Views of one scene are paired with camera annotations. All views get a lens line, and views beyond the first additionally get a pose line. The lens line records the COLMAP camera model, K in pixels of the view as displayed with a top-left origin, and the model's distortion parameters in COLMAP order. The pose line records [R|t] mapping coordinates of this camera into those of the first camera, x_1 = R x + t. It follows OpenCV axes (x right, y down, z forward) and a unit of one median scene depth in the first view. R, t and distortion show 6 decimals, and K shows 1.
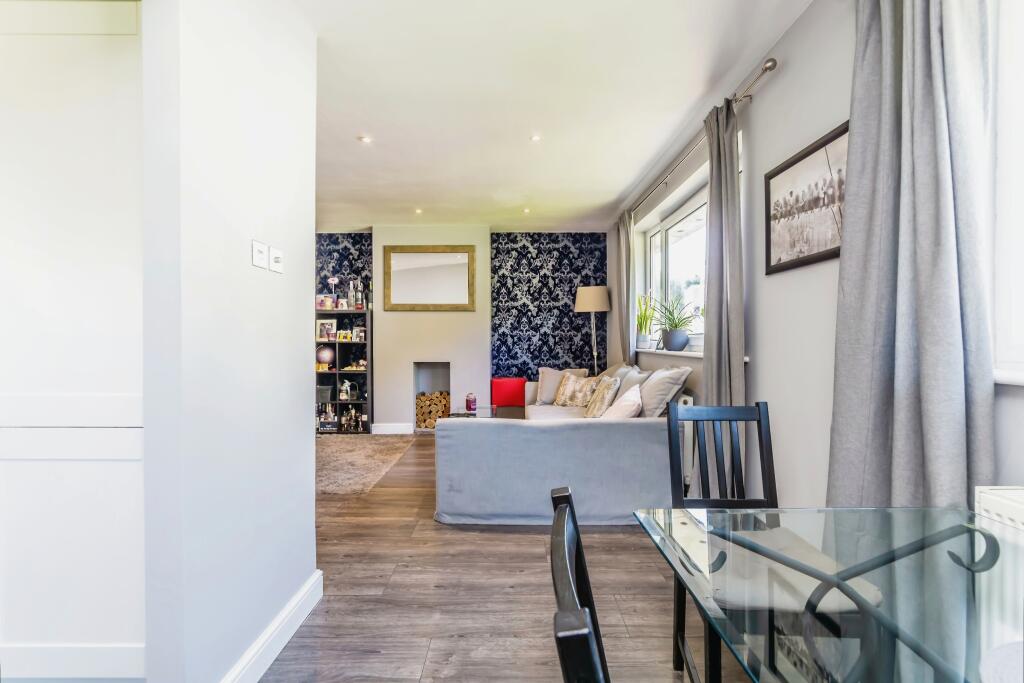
lens RADIAL K [[431.5, 0, 510.4], [0, 431.5, 338.4], [0, 0, 1]] dist [0.001706, 0.000041]
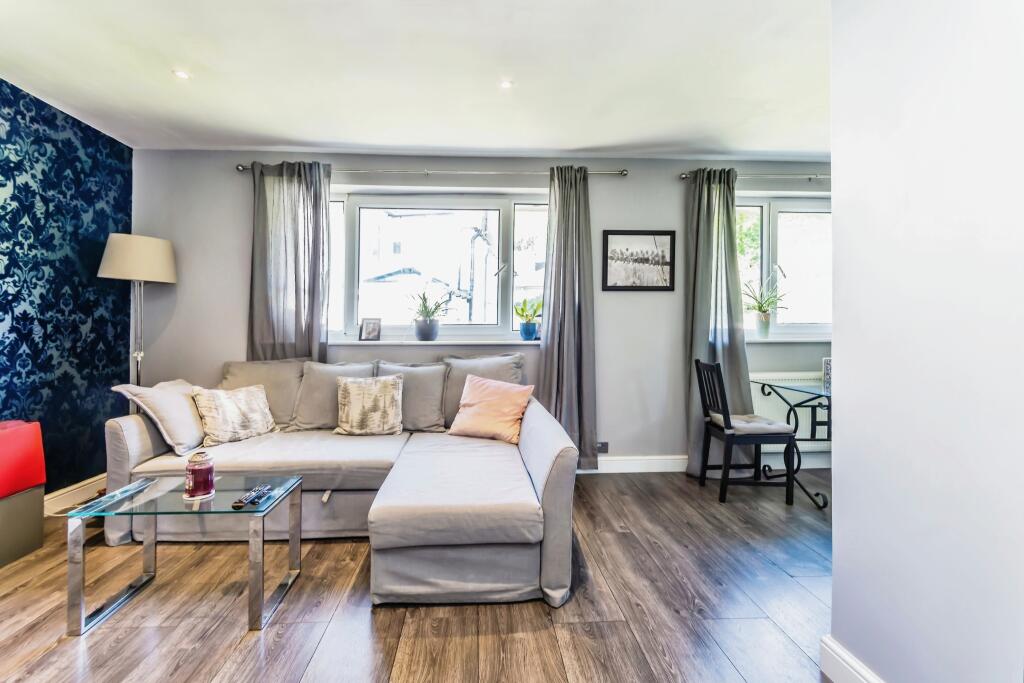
lens RADIAL K [[431.5, 0, 507.3], [0, 431.5, 327.5], [0, 0, 1]] dist [0.001706, 0.000041]
pose [[-0.016849, 0.006543, 0.999837, -0.842066], [-0.002474, 0.999975, -0.006585, 0.005257], [-0.999855, -0.002584, -0.016833, 1.110986]]
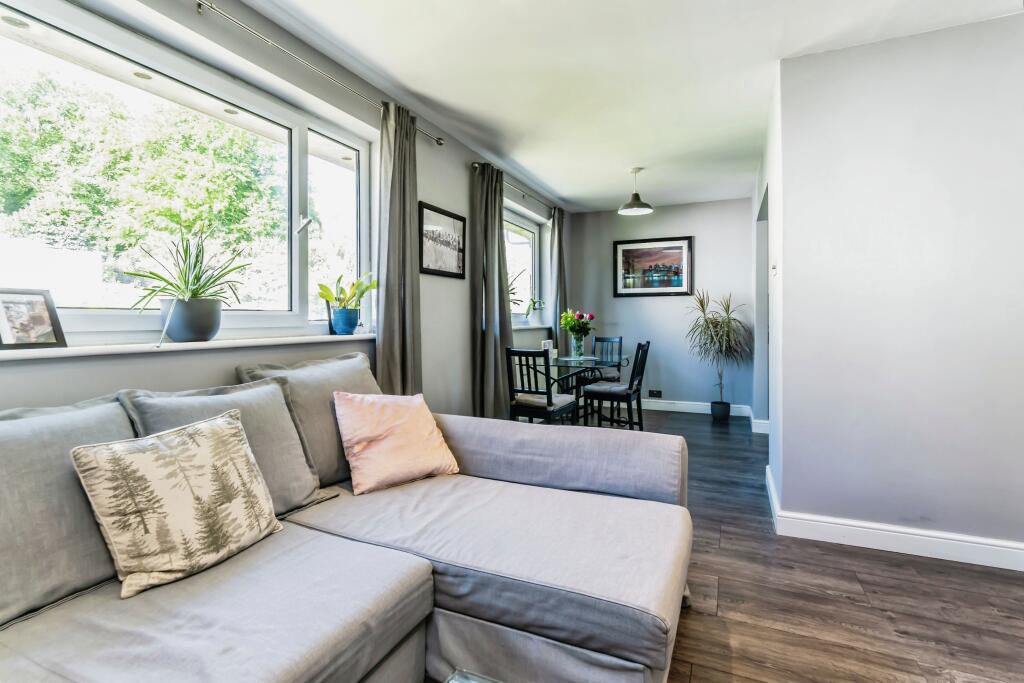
lens RADIAL K [[458.8, 0, 485.7], [0, 458.8, 325.5], [0, 0, 1]] dist [-0.004926, -0.000676]
pose [[-0.879906, 0.002045, 0.475144, -0.236239], [0.006031, 0.999958, 0.006866, 0.011752], [-0.475110, 0.008907, -0.879881, 1.753949]]
